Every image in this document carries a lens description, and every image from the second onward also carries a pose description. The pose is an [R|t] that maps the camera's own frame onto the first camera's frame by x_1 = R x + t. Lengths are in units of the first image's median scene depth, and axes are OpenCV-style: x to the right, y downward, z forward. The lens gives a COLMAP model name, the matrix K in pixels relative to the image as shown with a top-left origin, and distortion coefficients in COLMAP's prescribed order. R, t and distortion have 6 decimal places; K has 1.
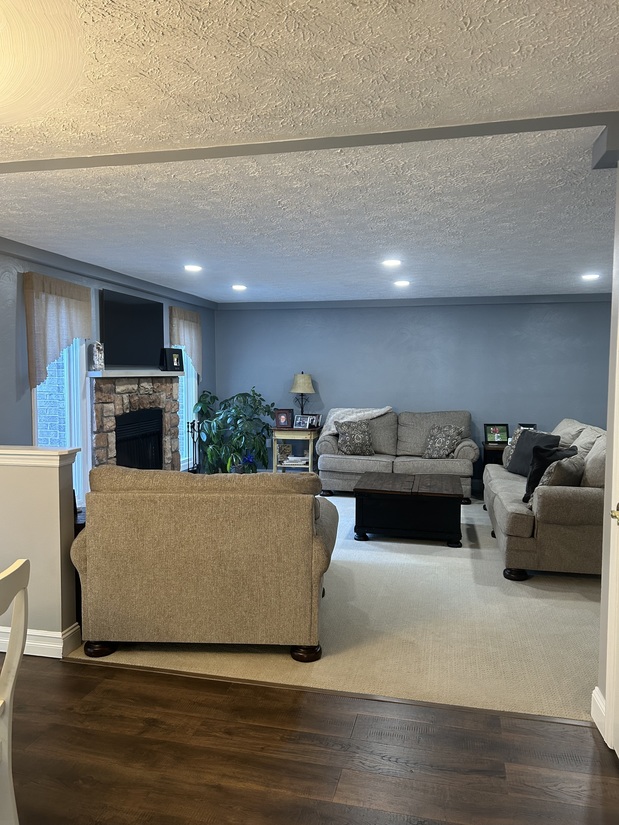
lens RADIAL K [[616.7, 0, 317.4], [0, 616.7, 413.5], [0, 0, 1]] dist [0.016076, -0.037040]
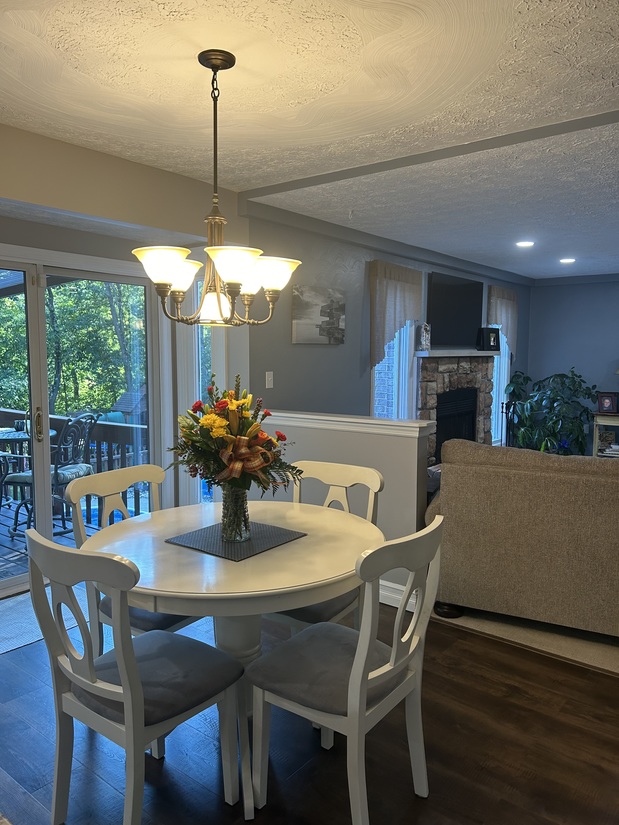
lens RADIAL K [[616.7, 0, 307.6], [0, 616.7, 412.7], [0, 0, 1]] dist [0.016076, -0.037040]
pose [[0.887947, 0.042446, -0.457983, -0.095433], [-0.028815, 0.998910, 0.036712, 0.007655], [0.459042, -0.019401, 0.888203, -0.053753]]
